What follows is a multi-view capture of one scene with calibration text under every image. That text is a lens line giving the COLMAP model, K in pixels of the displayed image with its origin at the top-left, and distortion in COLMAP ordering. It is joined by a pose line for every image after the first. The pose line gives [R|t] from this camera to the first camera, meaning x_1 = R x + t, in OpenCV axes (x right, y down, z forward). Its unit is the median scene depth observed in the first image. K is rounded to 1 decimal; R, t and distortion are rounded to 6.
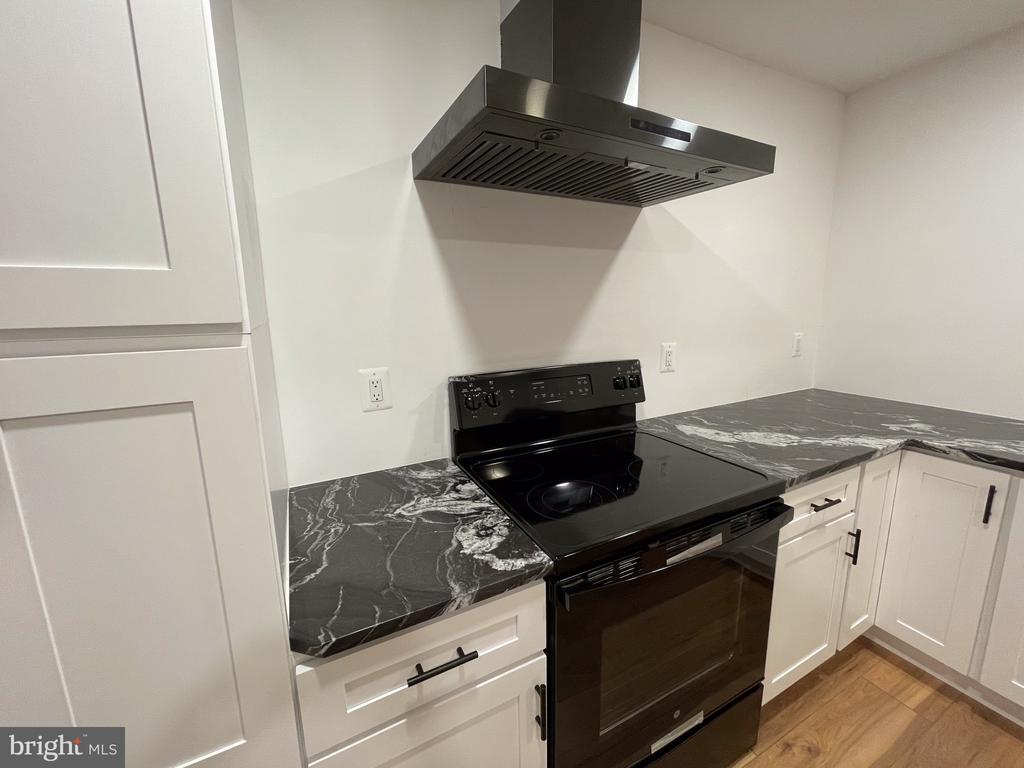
lens RADIAL K [[420.1, 0, 515.7], [0, 420.1, 382.2], [0, 0, 1]] dist [0.001485, 0.000093]
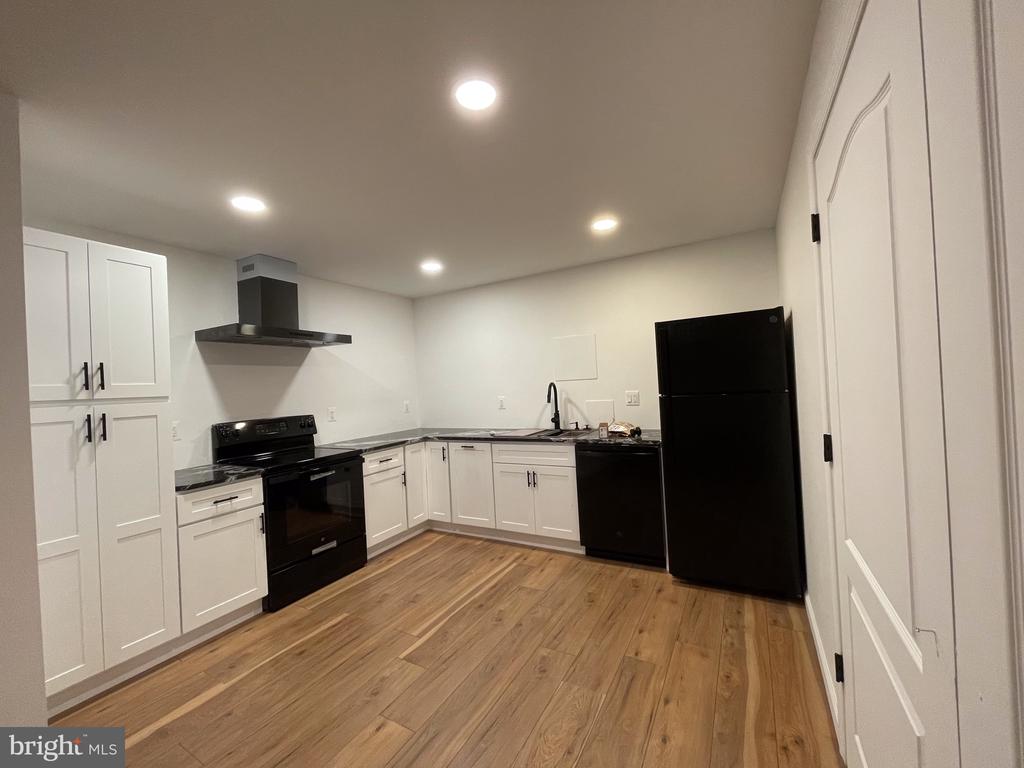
lens RADIAL K [[420.1, 0, 512.7], [0, 420.1, 380.1], [0, 0, 1]] dist [0.001485, 0.000093]
pose [[0.836179, -0.018059, 0.548159, -0.044917], [0.134165, 0.975828, -0.172511, 0.349187], [-0.531793, 0.217794, 0.818390, -1.685777]]
